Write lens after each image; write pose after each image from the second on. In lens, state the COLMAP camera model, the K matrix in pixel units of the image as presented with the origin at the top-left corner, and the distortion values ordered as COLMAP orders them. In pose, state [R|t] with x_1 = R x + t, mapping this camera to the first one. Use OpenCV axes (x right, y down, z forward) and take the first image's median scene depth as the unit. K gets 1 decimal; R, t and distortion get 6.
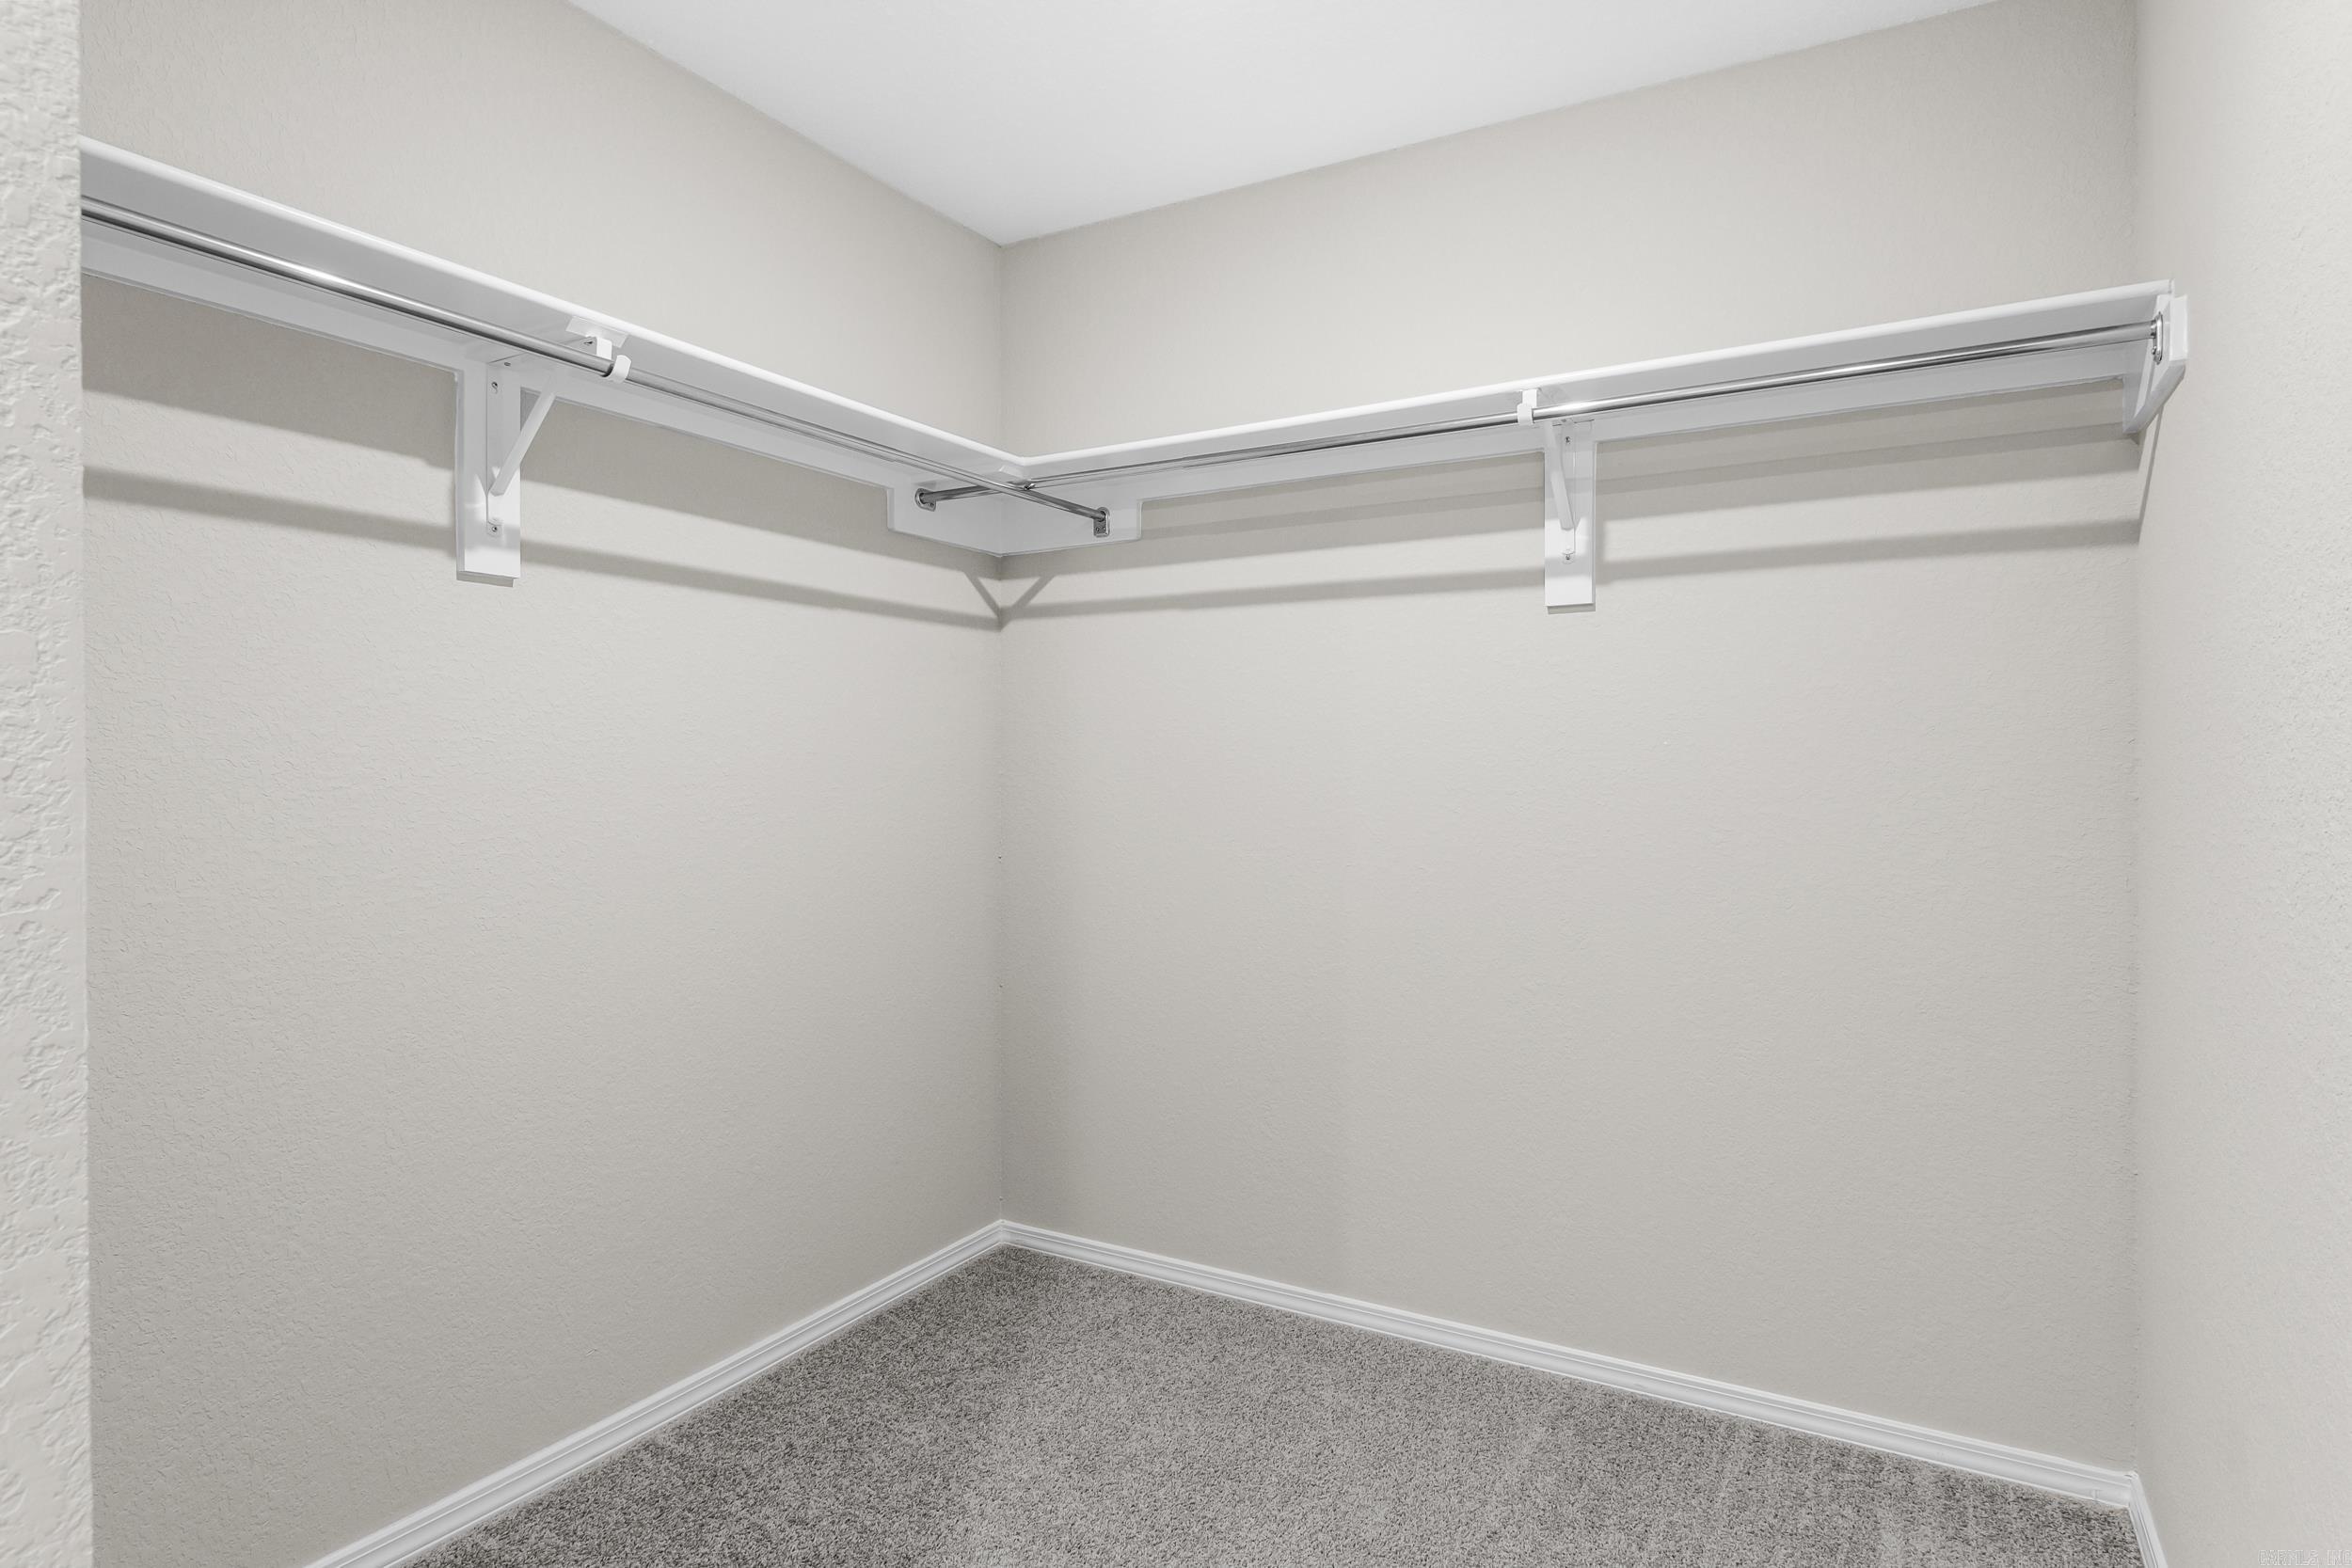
lens RADIAL K [[1285.1, 0, 1179.5], [0, 1285.1, 780.9], [0, 0, 1]] dist [0.004104, -0.002106]
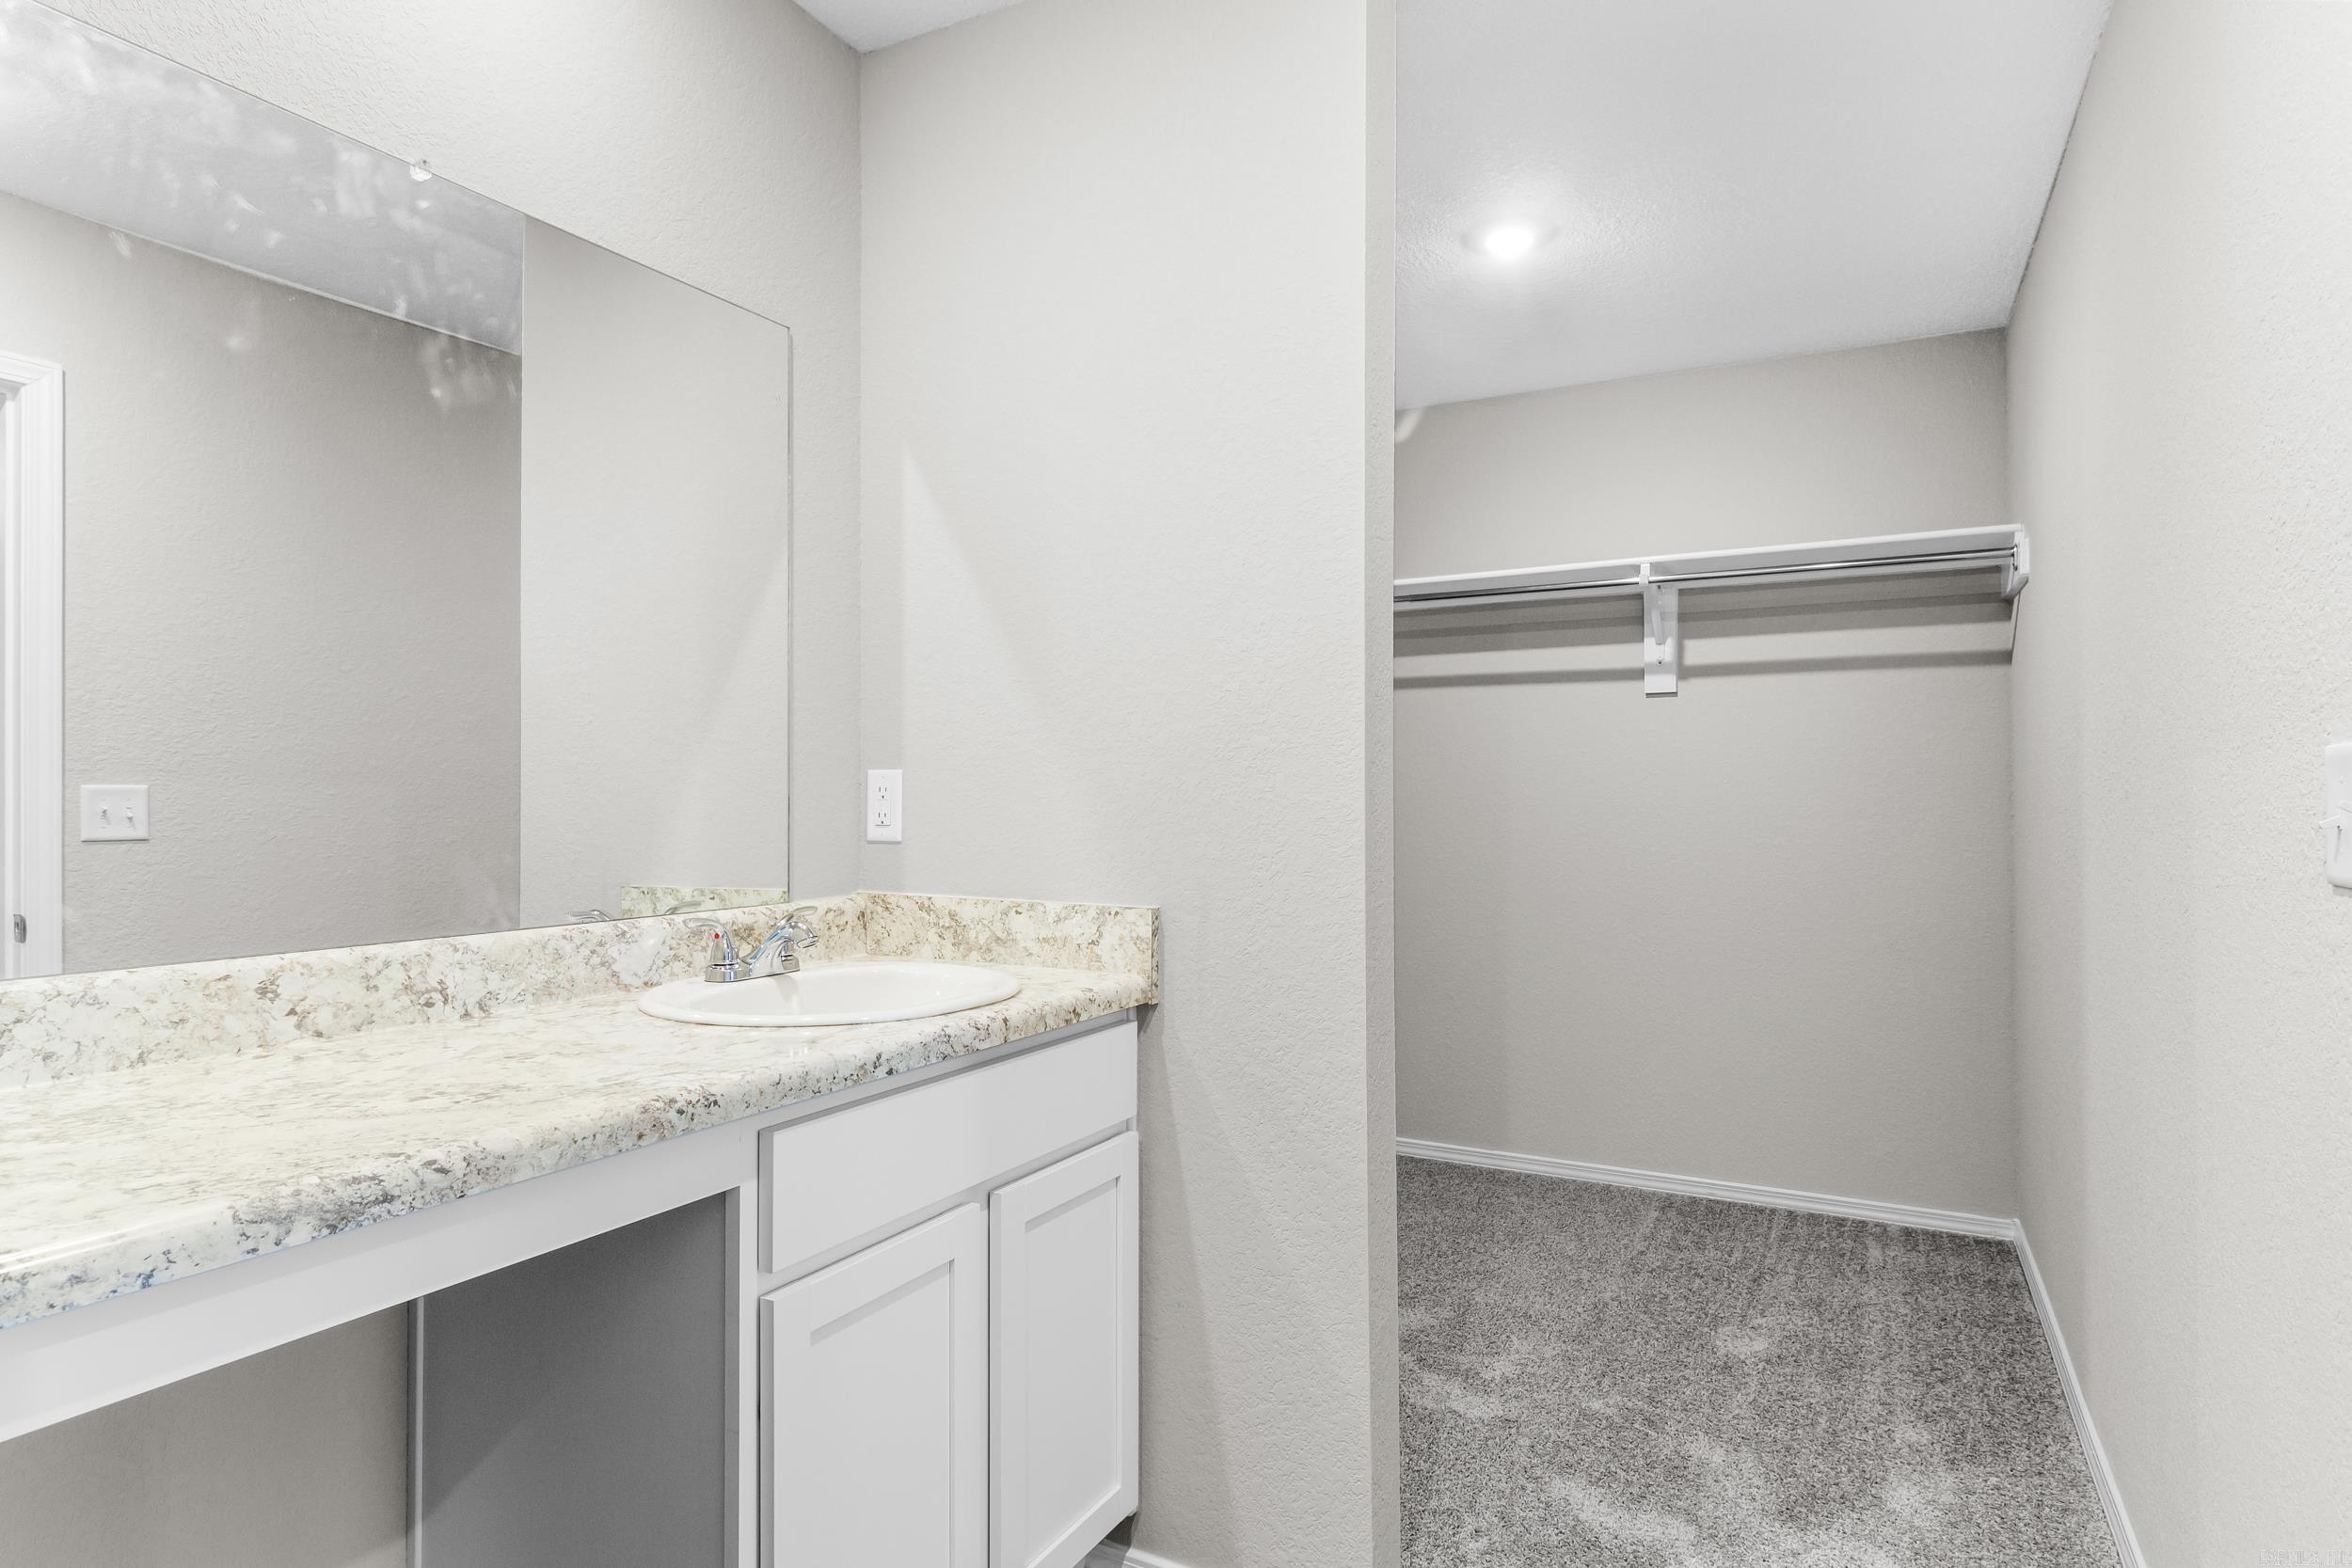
lens RADIAL K [[1285.1, 0, 1175.5], [0, 1285.1, 785.3], [0, 0, 1]] dist [0.004104, -0.002106]
pose [[0.999543, 0.001139, 0.030217, -0.365305], [-0.000492, 0.999771, -0.021414, 0.010060], [-0.030234, 0.021390, 0.999314, -0.590869]]
